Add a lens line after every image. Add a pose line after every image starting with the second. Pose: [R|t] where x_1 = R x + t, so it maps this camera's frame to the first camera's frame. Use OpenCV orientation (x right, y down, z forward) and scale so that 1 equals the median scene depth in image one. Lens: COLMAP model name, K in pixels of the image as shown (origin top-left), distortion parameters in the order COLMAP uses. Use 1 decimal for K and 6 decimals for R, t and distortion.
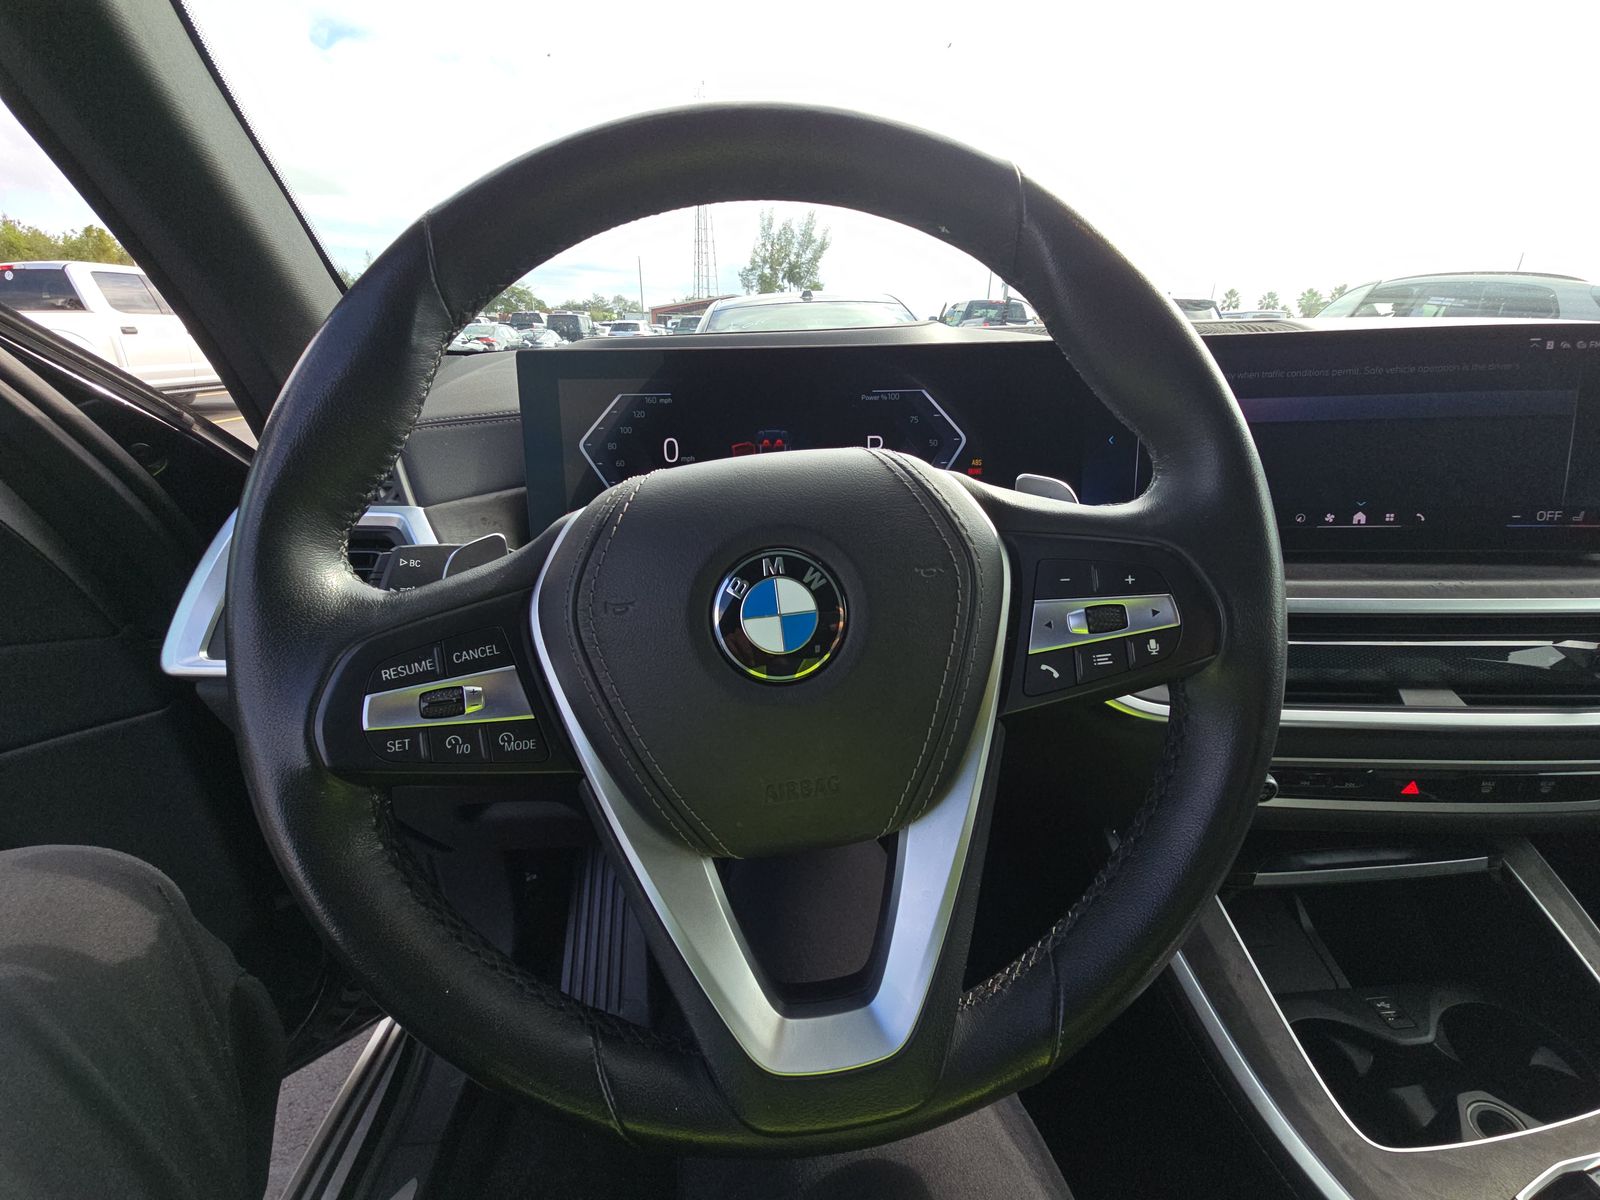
lens RADIAL K [[650.1, 0, 798.4], [0, 650.1, 595.2], [0, 0, 1]] dist [0.015807, -0.007734]
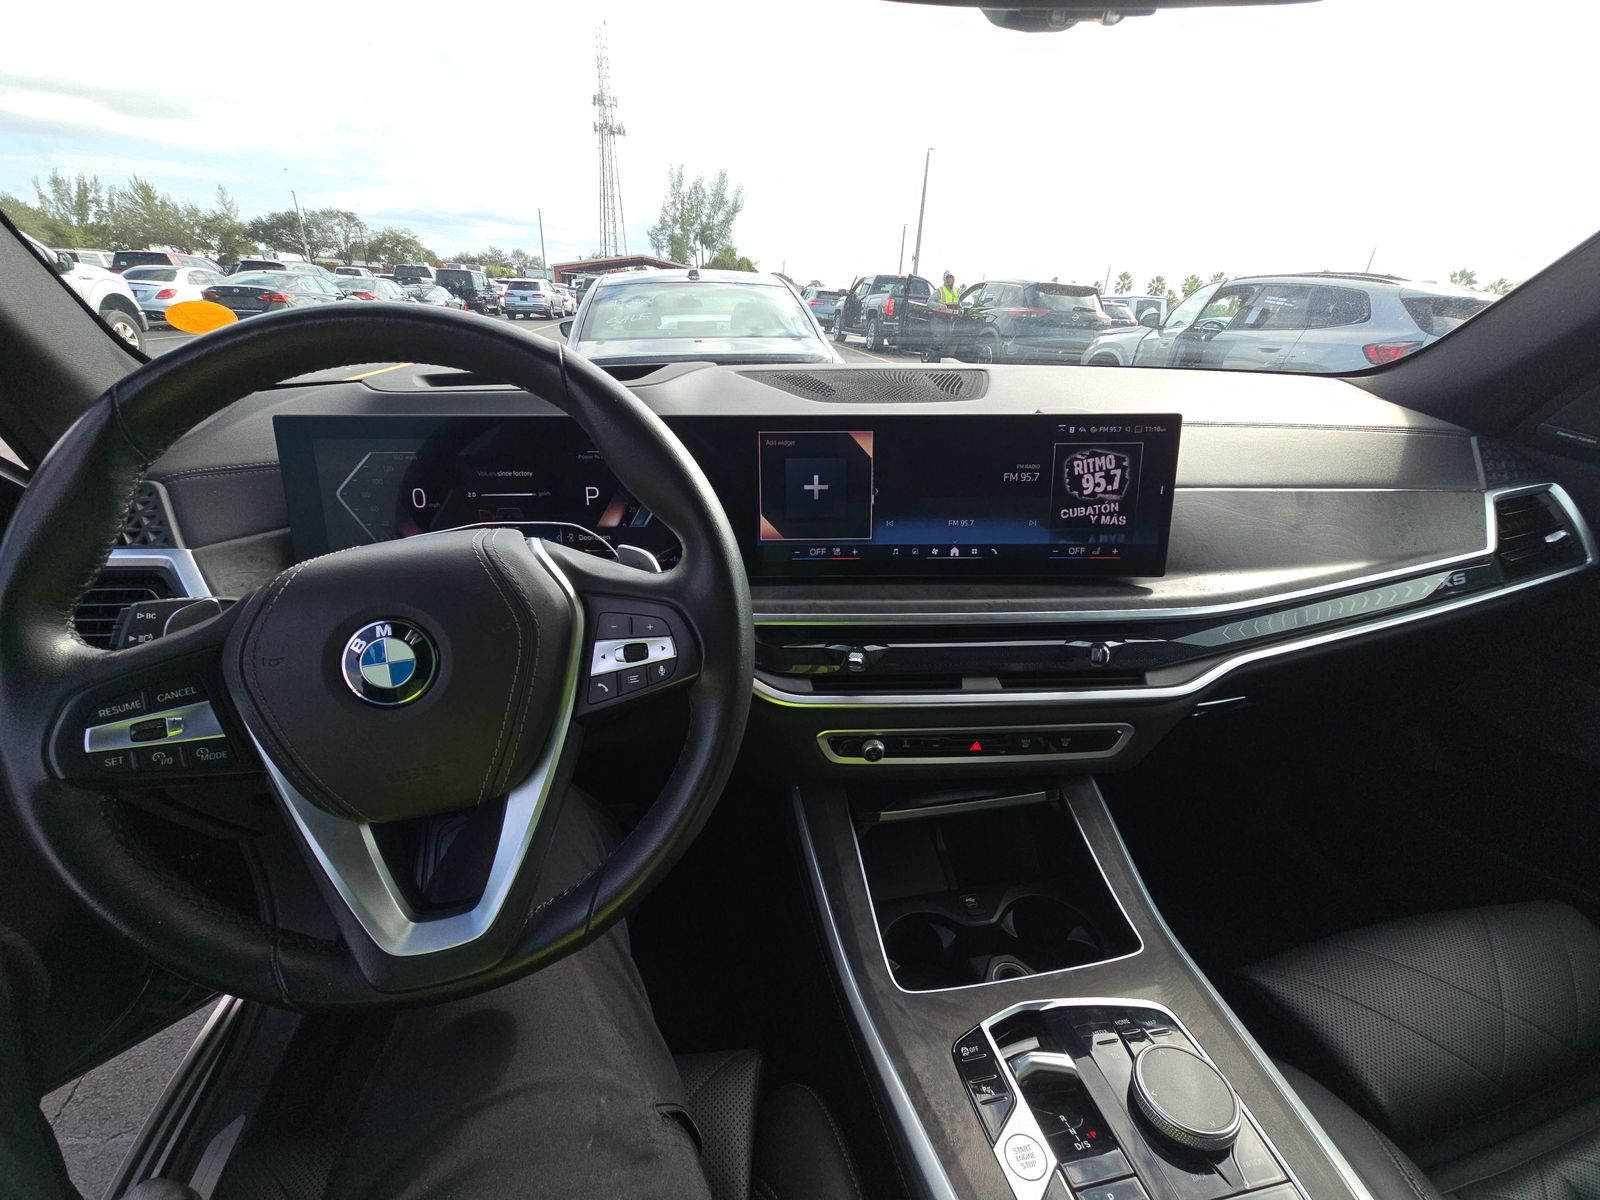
lens RADIAL K [[650.1, 0, 798.4], [0, 650.1, 595.2], [0, 0, 1]] dist [0.015807, -0.007734]
pose [[0.992666, -0.016738, 0.119721, 0.356576], [0.011337, 0.998893, 0.045649, -0.089498], [-0.120353, -0.043957, 0.991758, -0.297647]]
